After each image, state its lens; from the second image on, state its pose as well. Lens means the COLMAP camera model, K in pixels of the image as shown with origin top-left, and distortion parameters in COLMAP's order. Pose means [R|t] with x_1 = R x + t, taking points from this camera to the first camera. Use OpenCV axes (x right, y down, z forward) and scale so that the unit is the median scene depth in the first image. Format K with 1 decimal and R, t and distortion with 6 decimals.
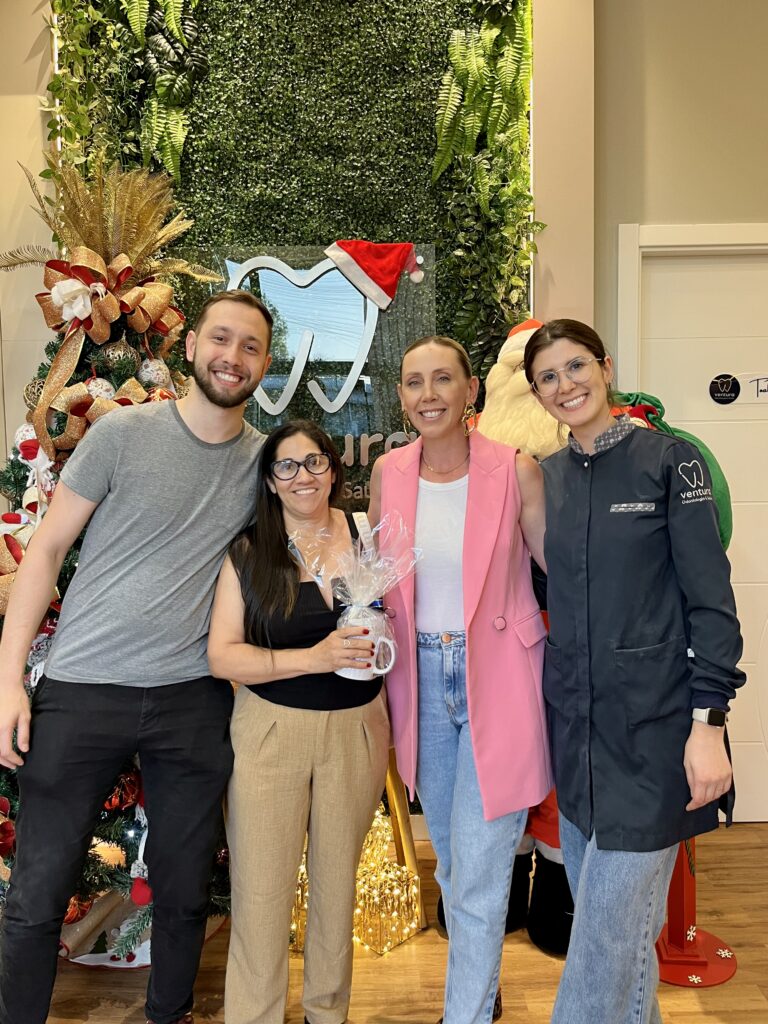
lens RADIAL K [[791.1, 0, 371.1], [0, 791.1, 489.1], [0, 0, 1]] dist [0.061876, -0.081664]
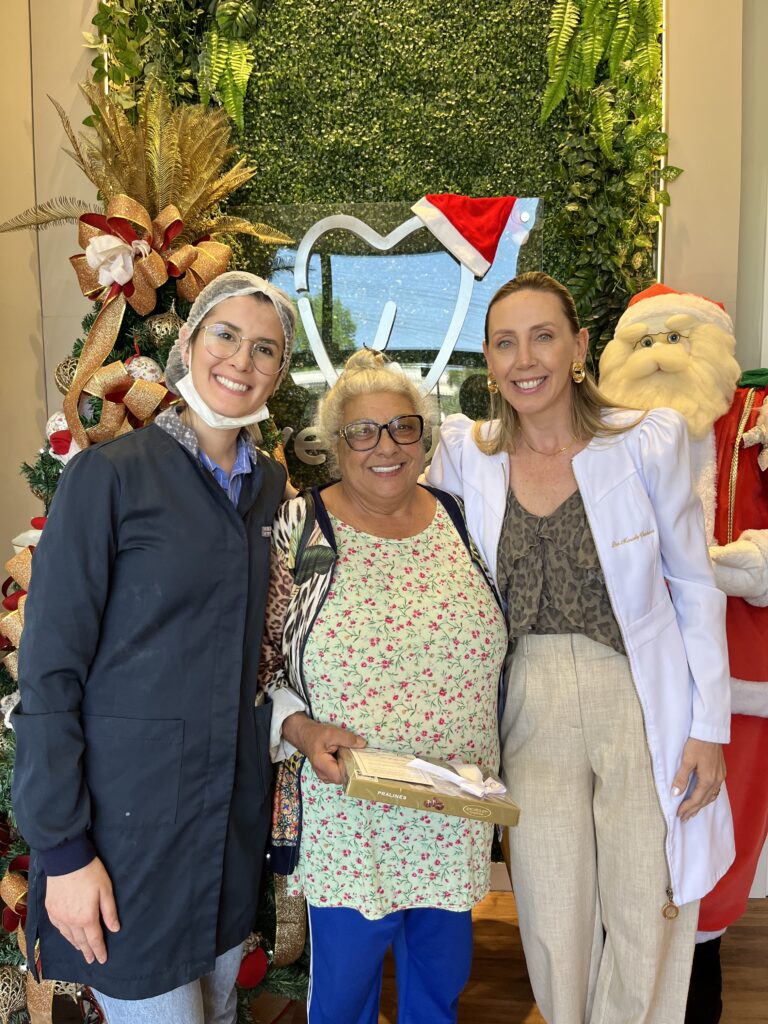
lens RADIAL K [[769.1, 0, 384.0], [0, 769.1, 512.0], [0, 0, 1]] dist [0.112341, -0.170264]
pose [[0.997477, 0.013418, -0.069709, -0.024760], [-0.010482, 0.999049, 0.042319, -0.011283], [0.070210, -0.041481, 0.996669, 0.157566]]
